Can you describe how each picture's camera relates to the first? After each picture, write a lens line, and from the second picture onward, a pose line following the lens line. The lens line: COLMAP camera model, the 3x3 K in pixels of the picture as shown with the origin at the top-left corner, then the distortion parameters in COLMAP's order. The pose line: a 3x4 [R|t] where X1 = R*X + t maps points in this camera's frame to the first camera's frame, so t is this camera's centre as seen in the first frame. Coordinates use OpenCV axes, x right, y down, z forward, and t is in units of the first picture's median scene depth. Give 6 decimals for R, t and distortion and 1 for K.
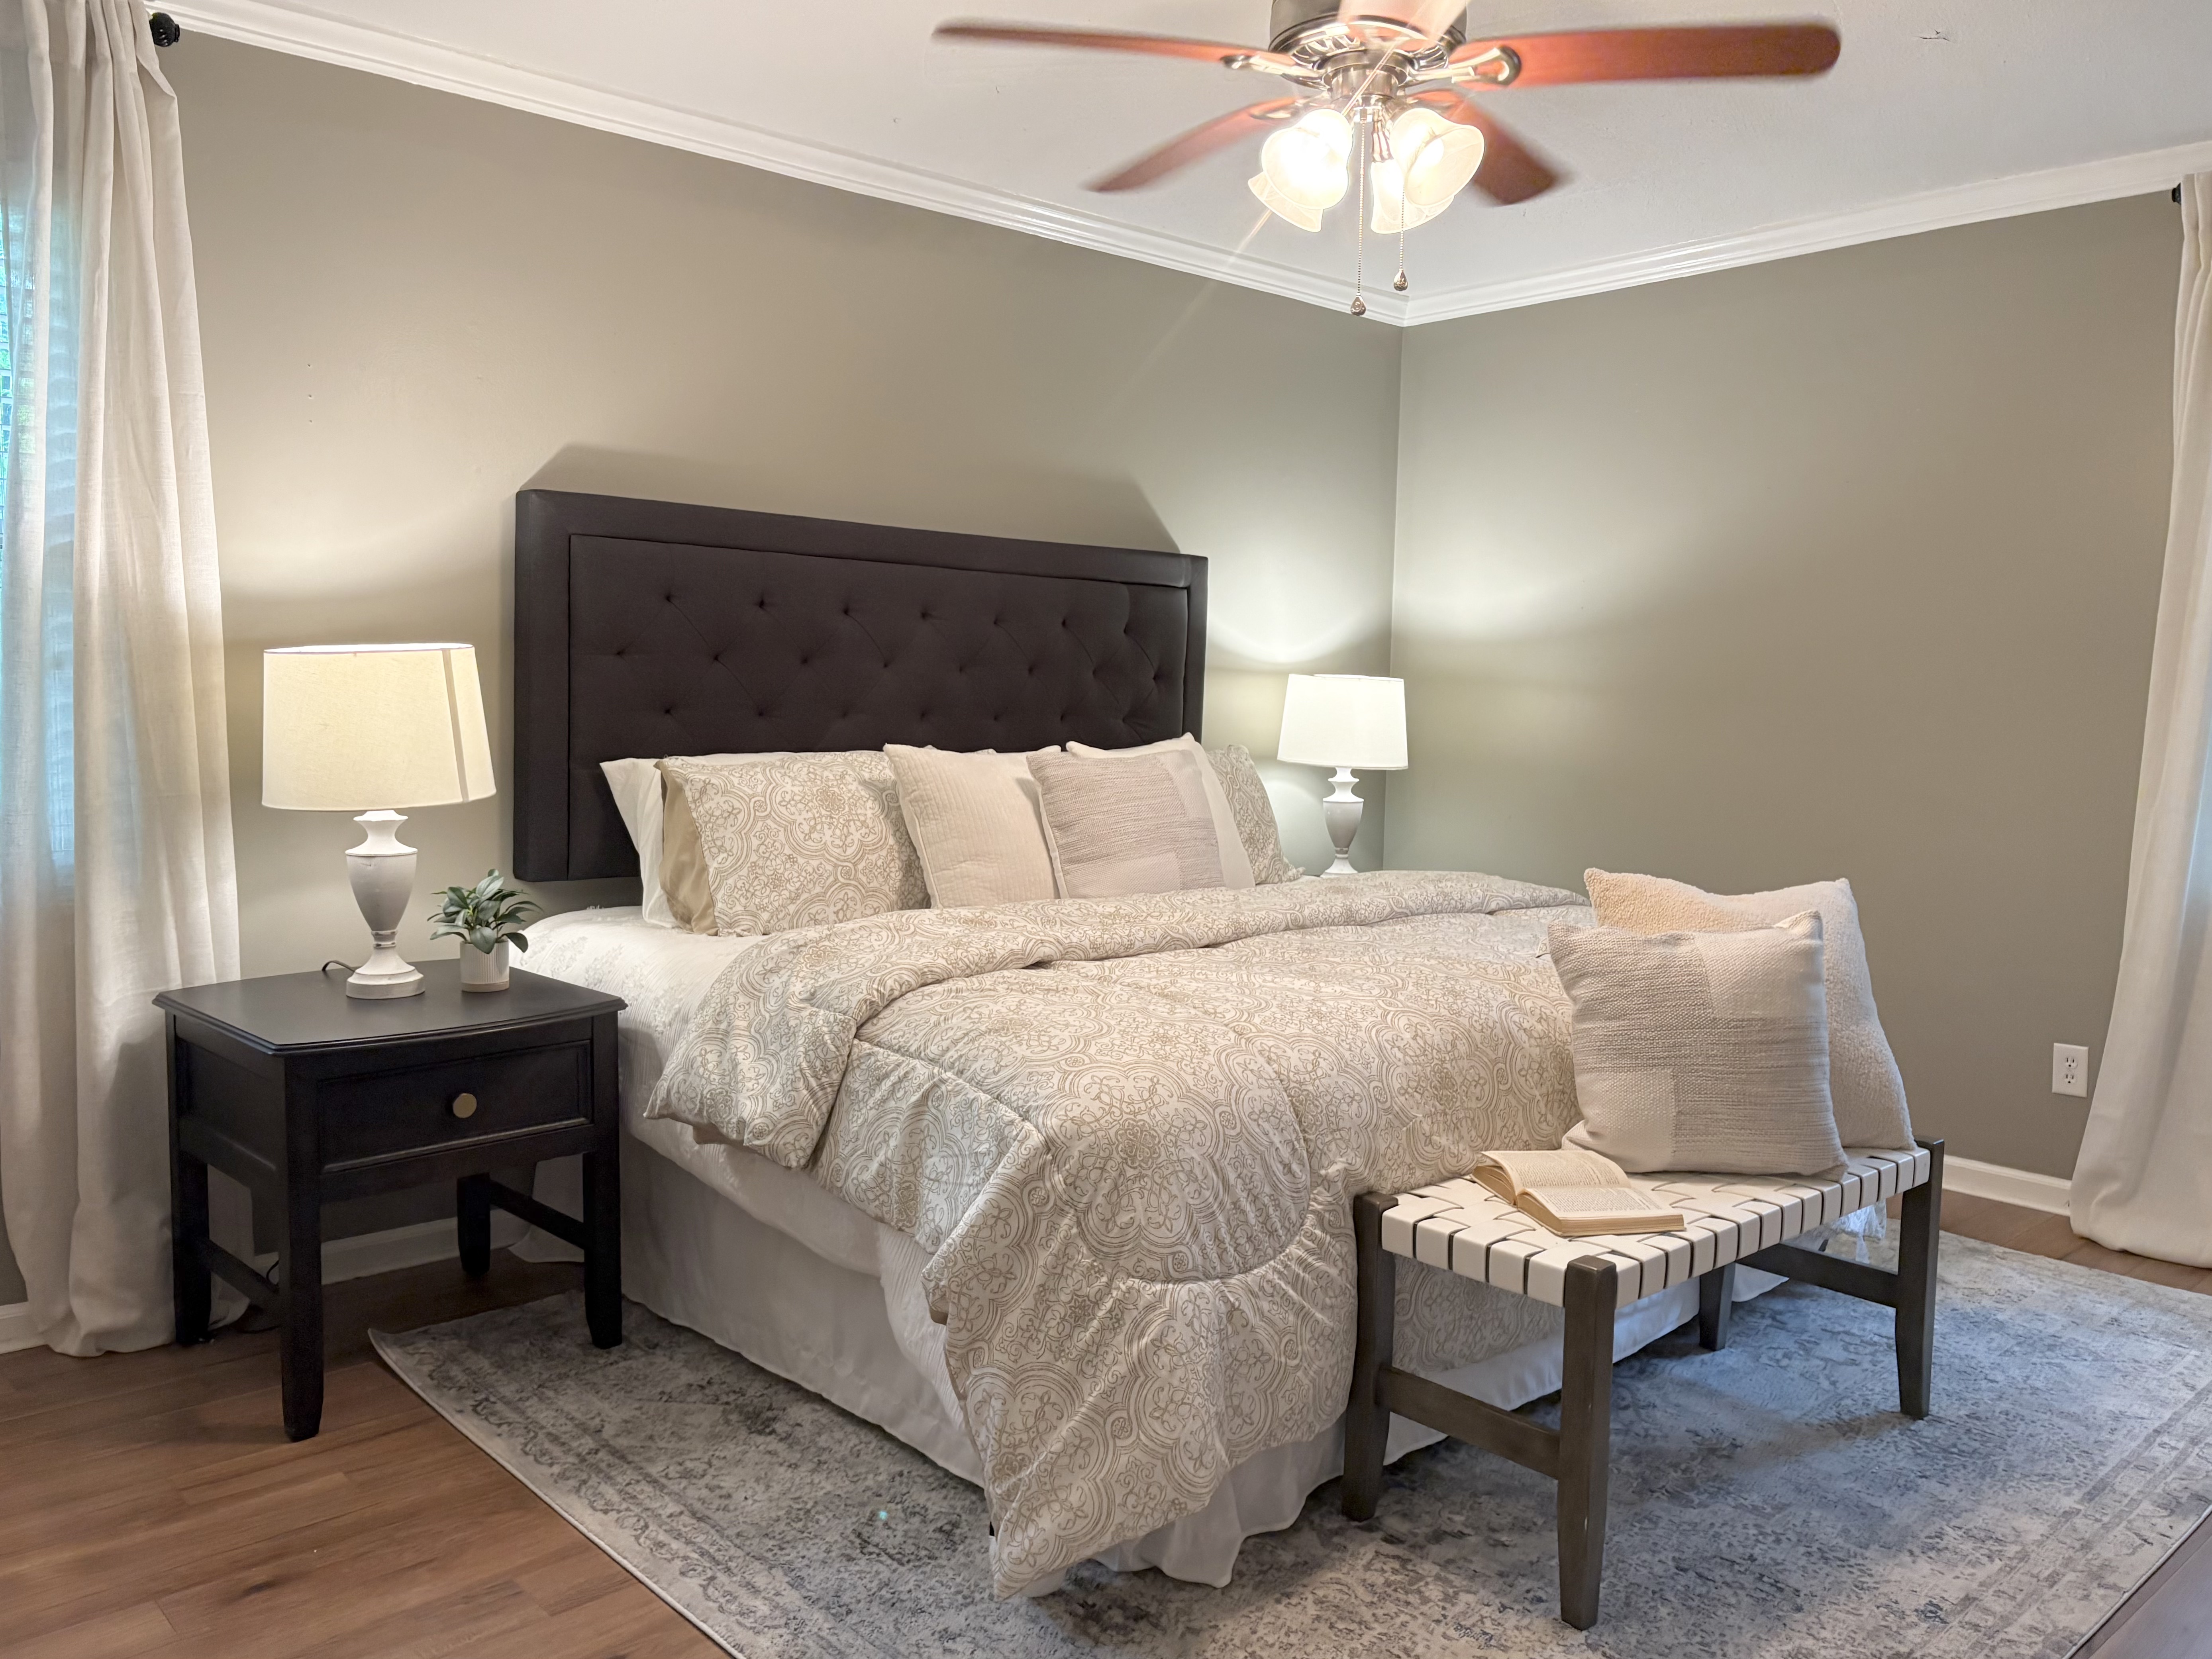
lens RADIAL K [[1680.0, 0, 1106.0], [0, 1680.0, 829.5], [0, 0, 1]] dist [0.041759, -0.045676]
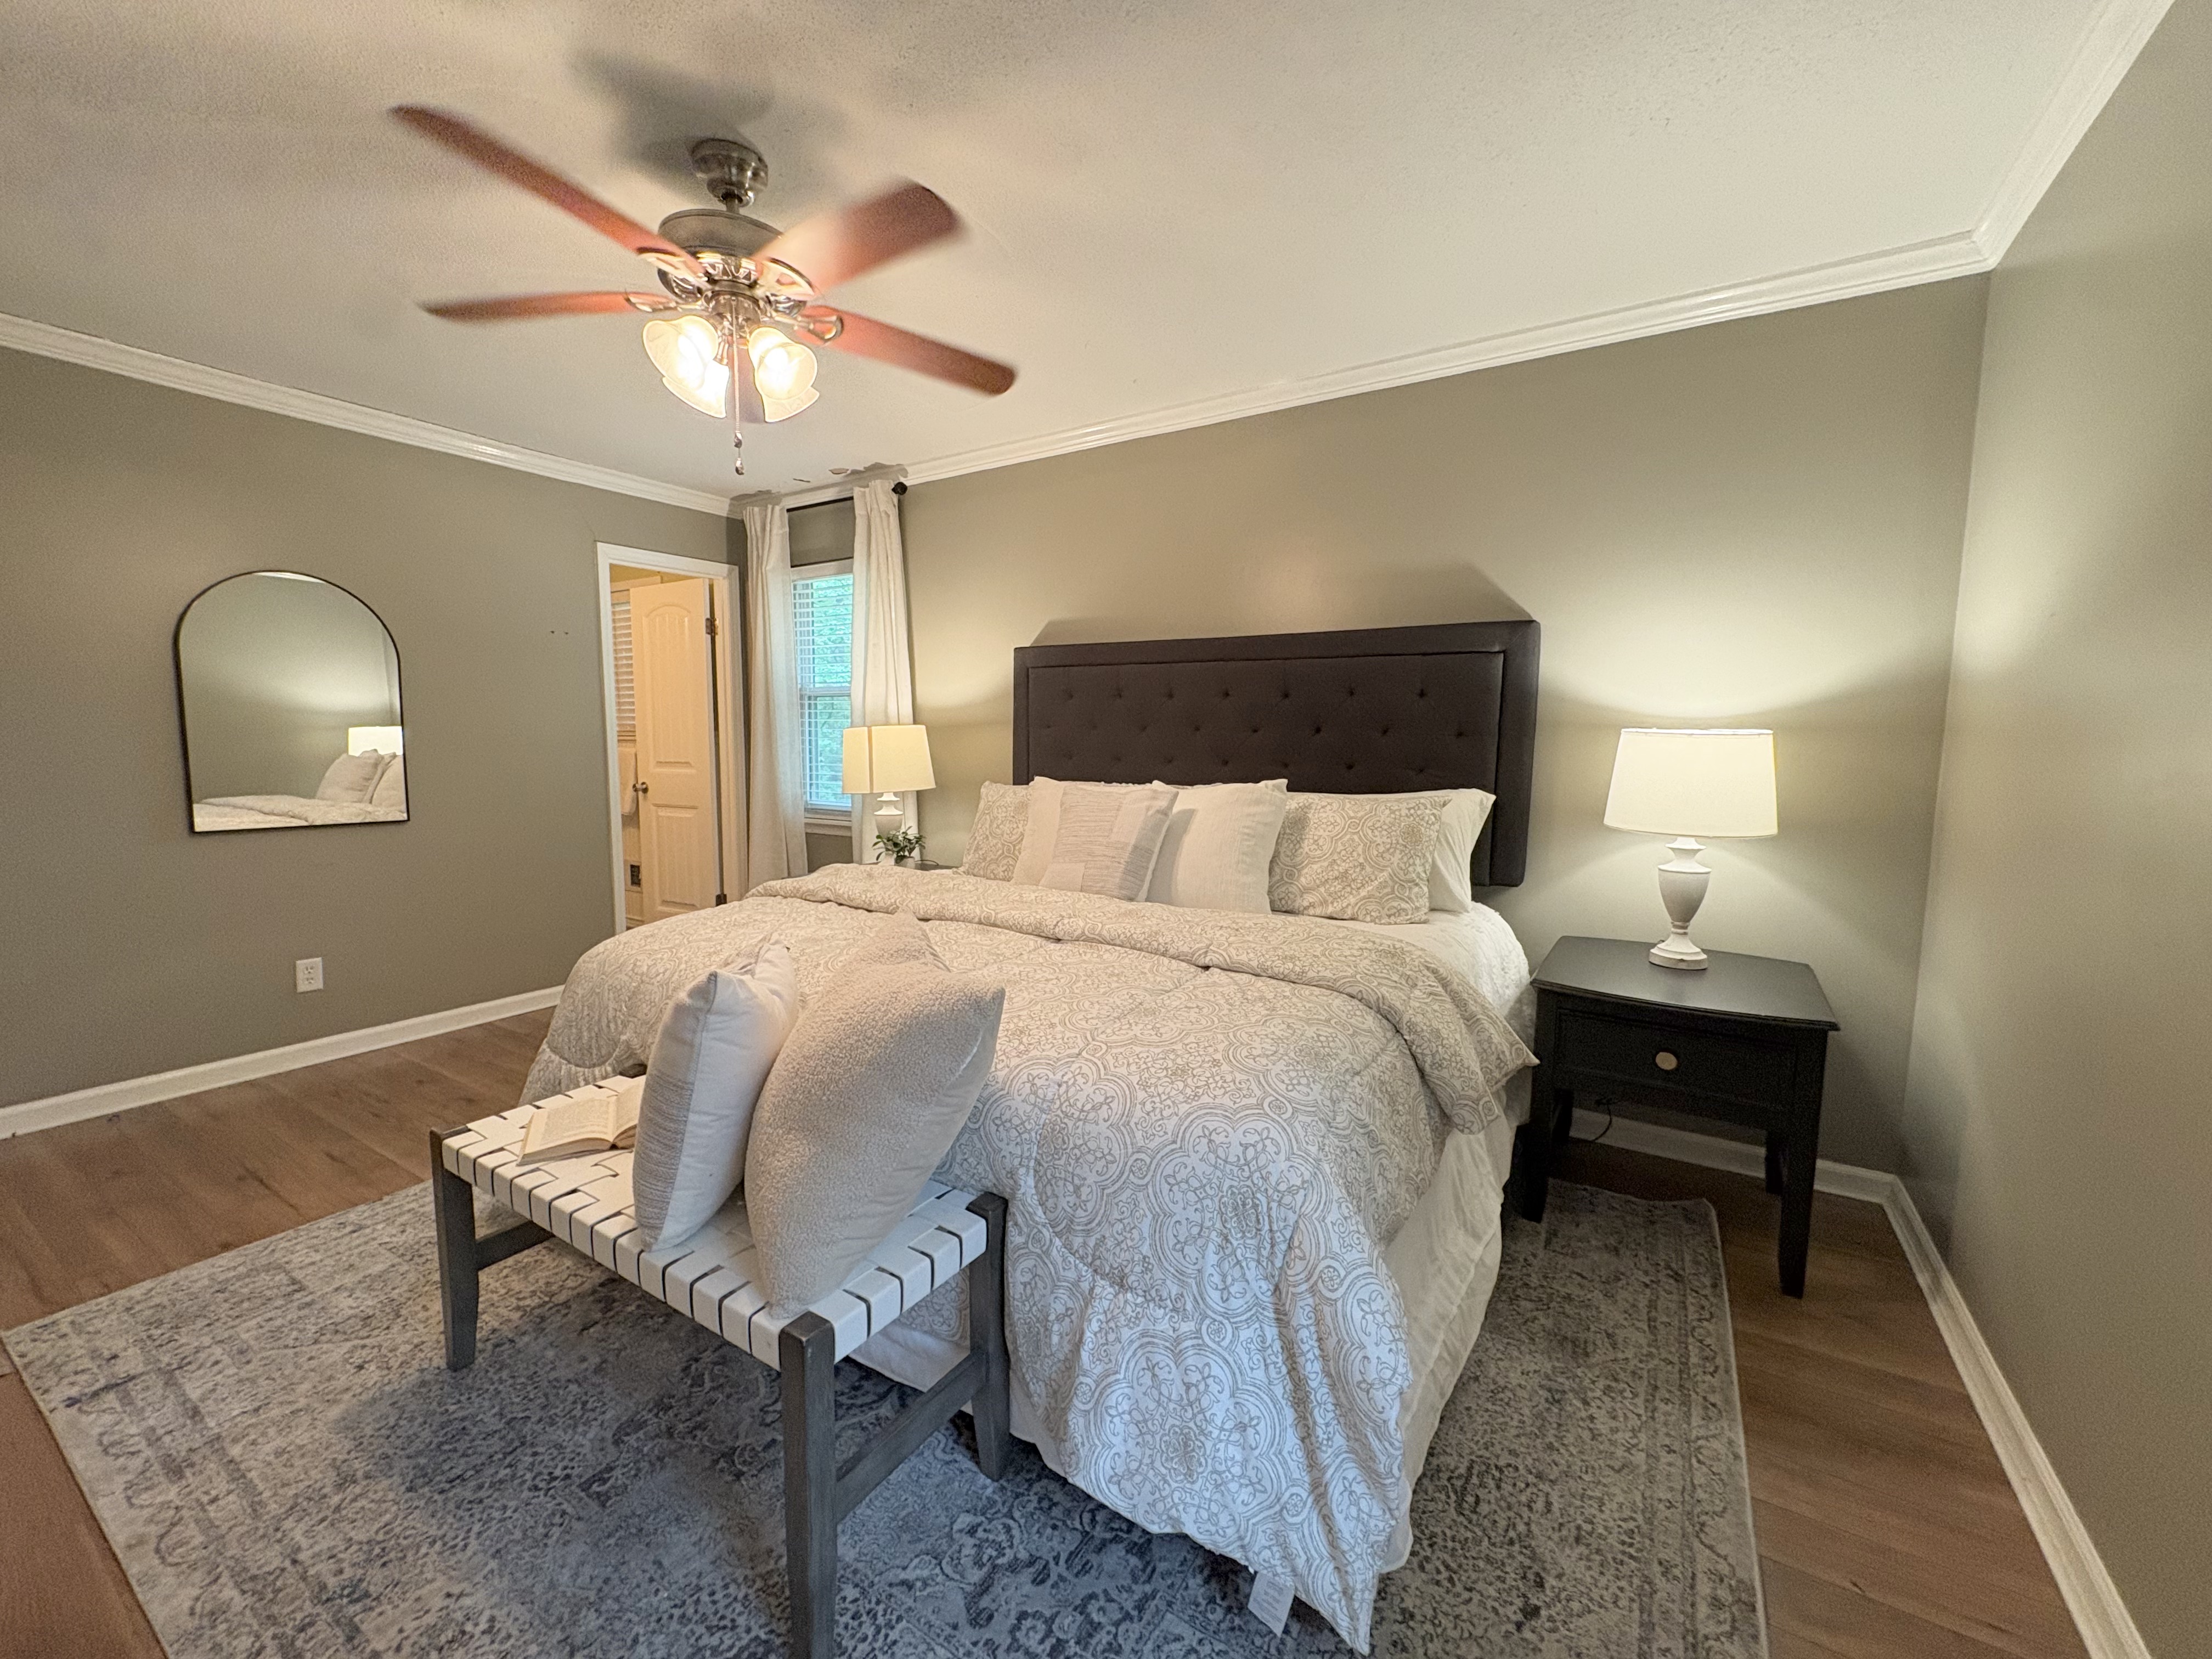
lens RADIAL K [[876.1, 0, 1106.0], [0, 876.1, 829.5], [0, 0, 1]] dist [-0.001085, -0.000022]
pose [[0.265234, 0.084945, -0.960435, 0.941366], [-0.085897, 0.994233, 0.064213, -0.078978], [0.960350, 0.065467, 0.271001, 1.086509]]
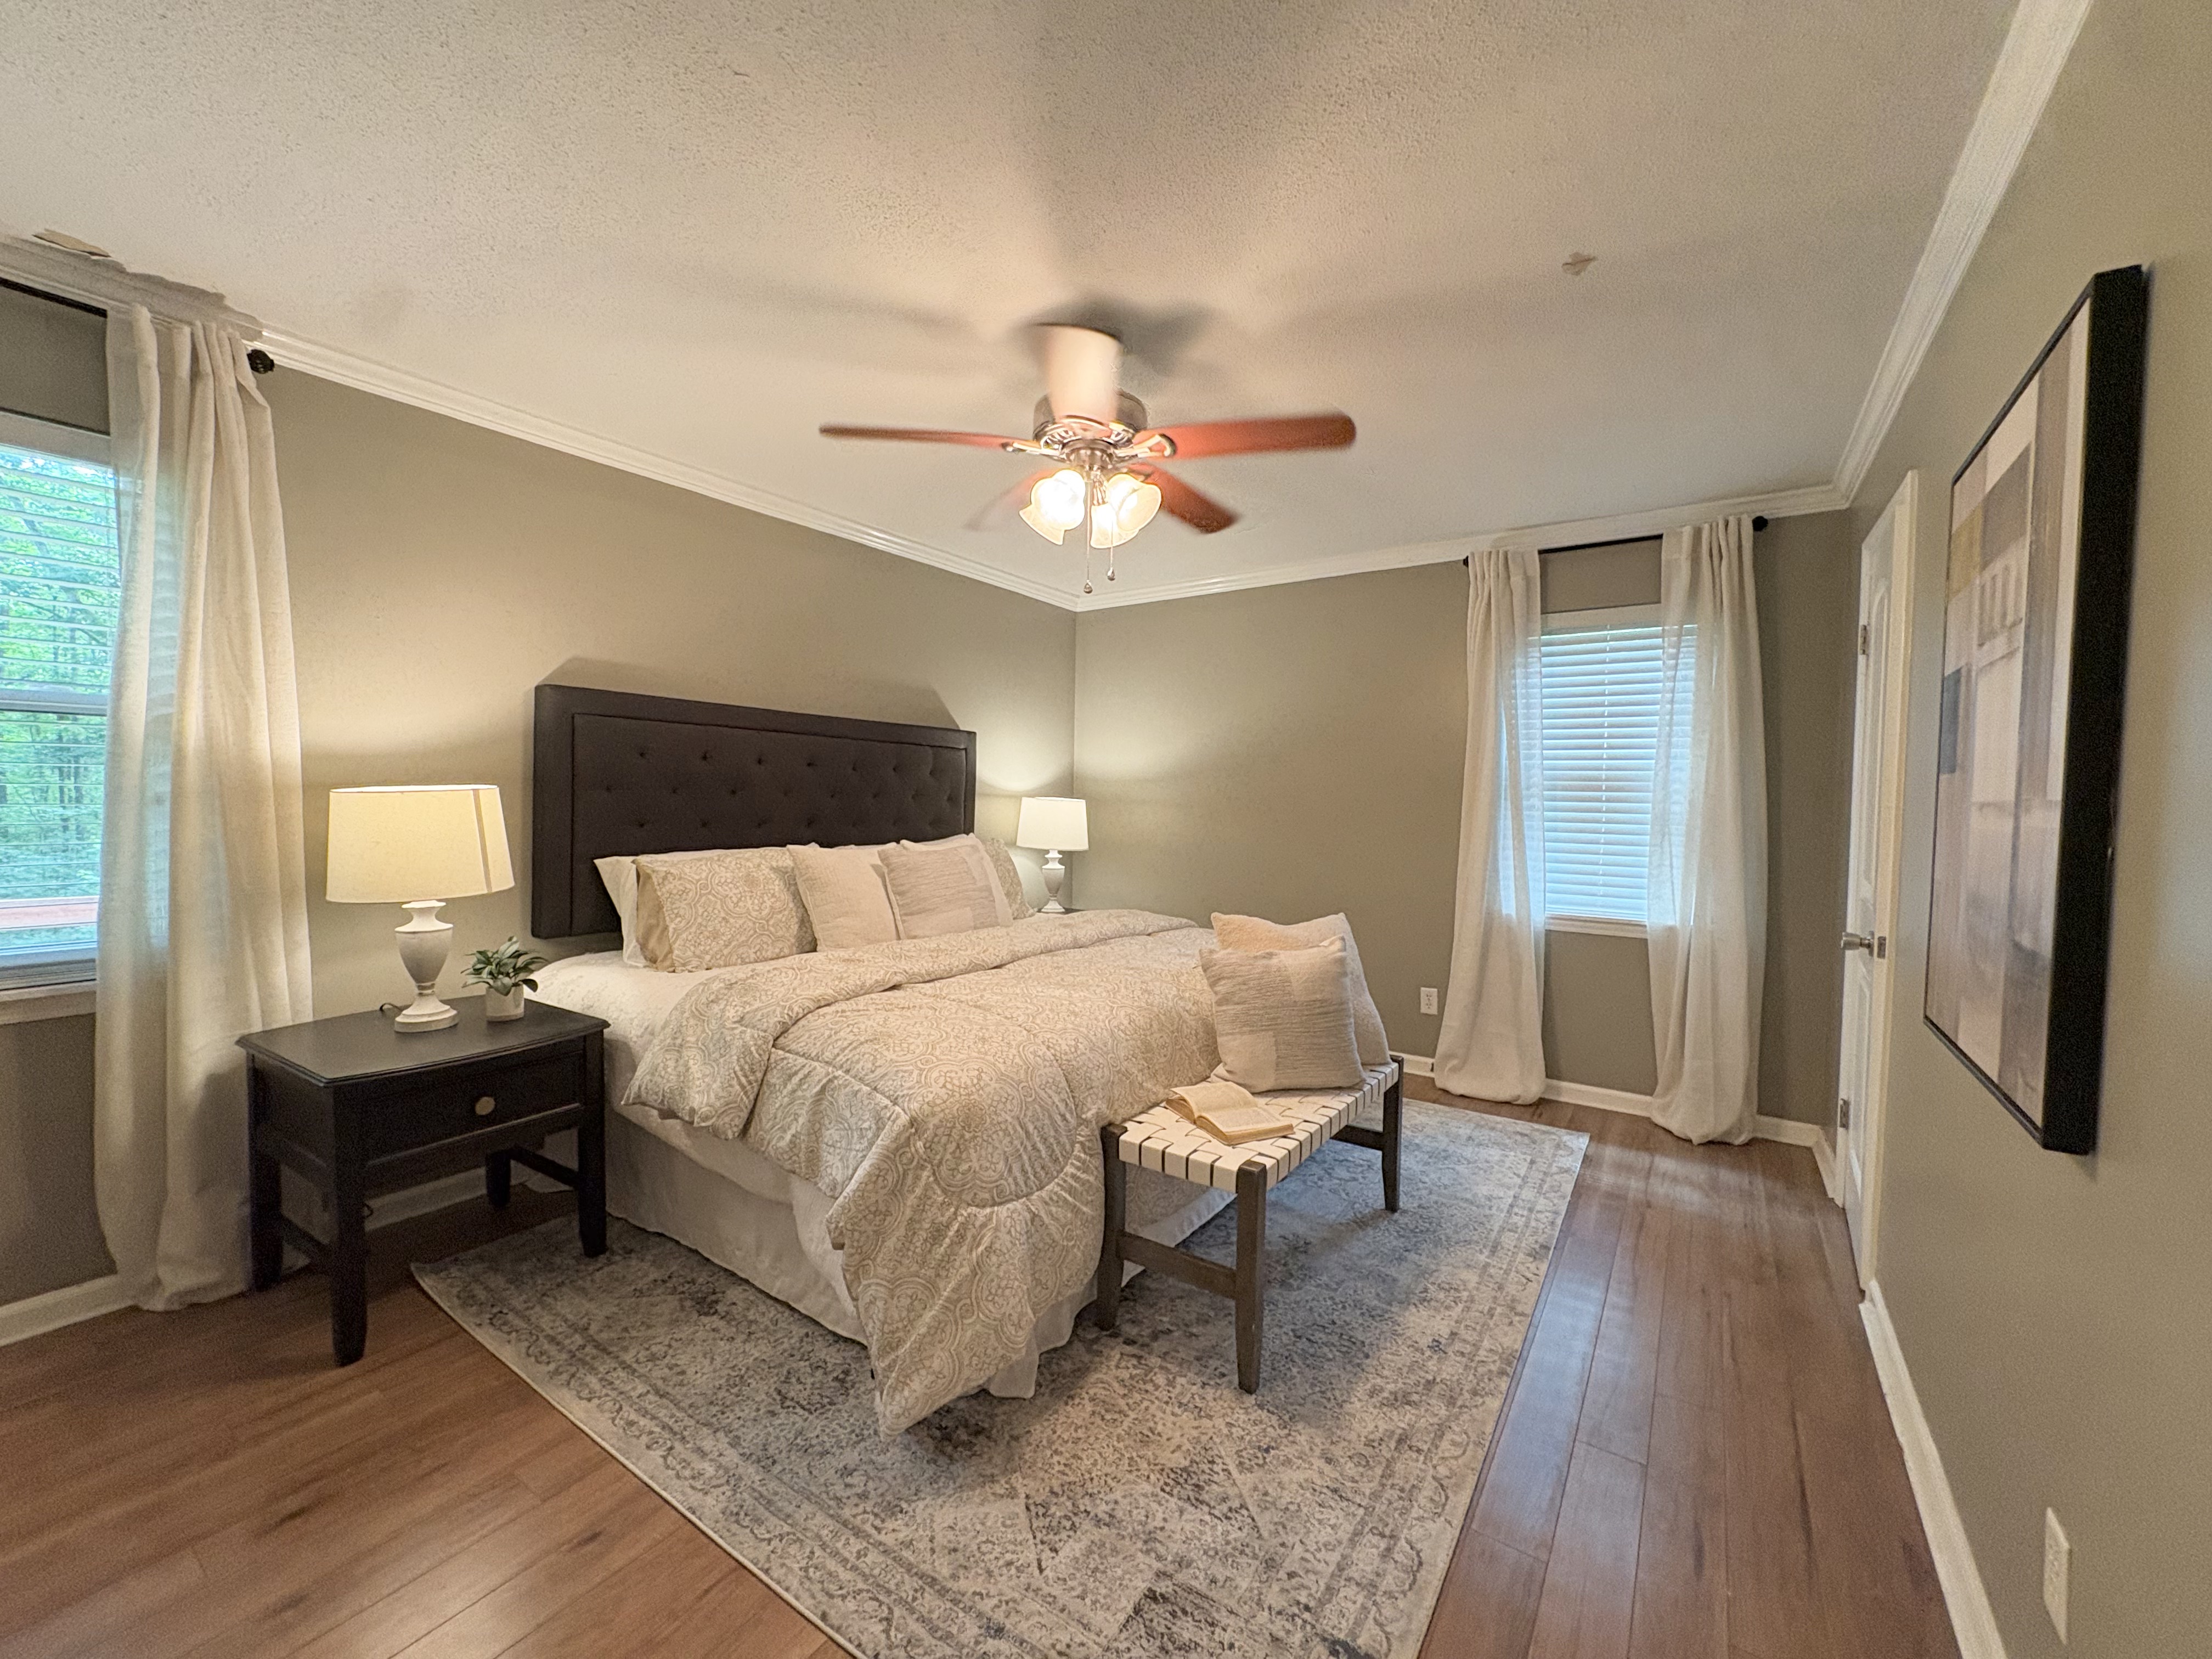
lens RADIAL K [[876.1, 0, 1106.0], [0, 876.1, 829.5], [0, 0, 1]] dist [-0.001085, -0.000022]
pose [[0.973817, -0.011213, 0.227057, -0.032532], [0.022566, 0.998618, -0.047465, -0.025636], [-0.226211, 0.051346, 0.972724, 0.150114]]
